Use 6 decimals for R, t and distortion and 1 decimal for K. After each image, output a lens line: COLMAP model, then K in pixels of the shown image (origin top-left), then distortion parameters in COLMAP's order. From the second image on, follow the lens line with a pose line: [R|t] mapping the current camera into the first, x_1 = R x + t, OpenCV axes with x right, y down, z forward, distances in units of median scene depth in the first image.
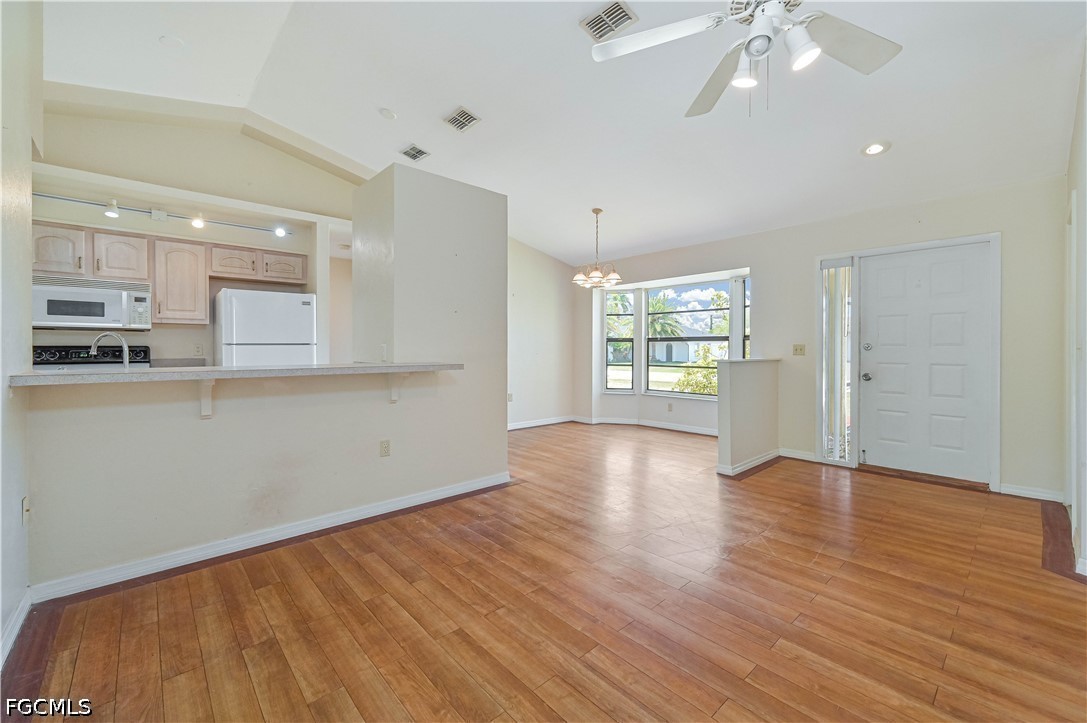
lens RADIAL K [[438.3, 0, 537.8], [0, 438.3, 350.5], [0, 0, 1]] dist [0.001416, 0.000204]
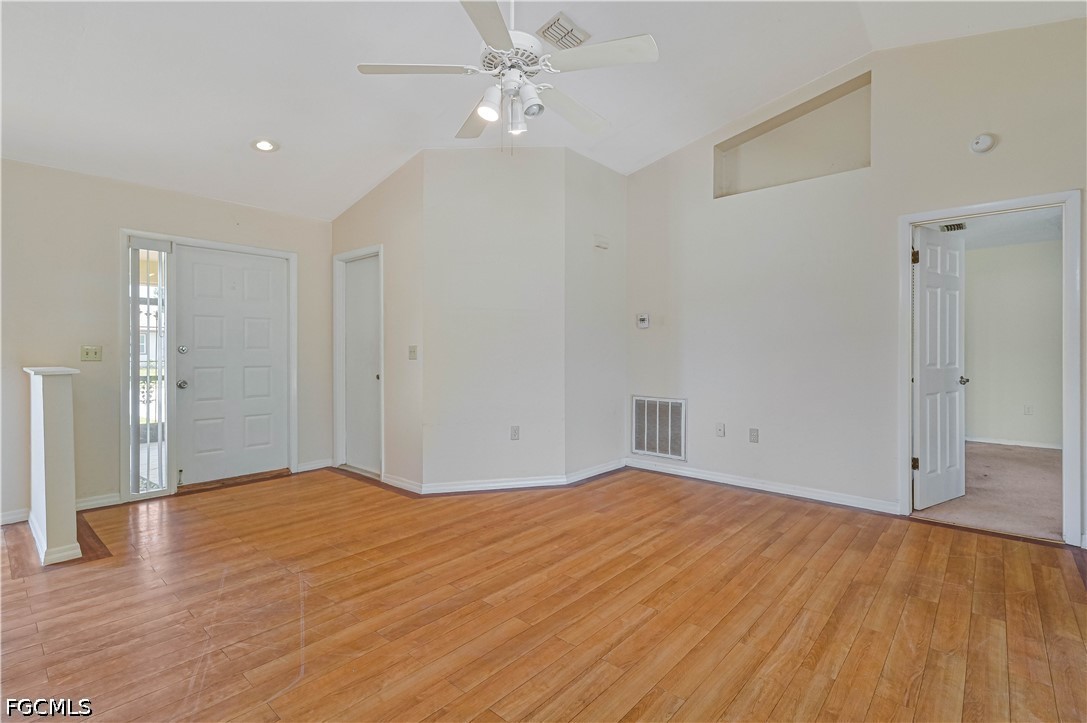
lens RADIAL K [[523.0, 0, 538.9], [0, 523.0, 353.5], [0, 0, 1]] dist [-0.000177, 0.000015]
pose [[-0.126387, -0.005948, 0.991963, -0.629357], [0.004202, 0.999970, 0.006531, -0.007499], [-0.991972, 0.004994, -0.126358, 0.759496]]
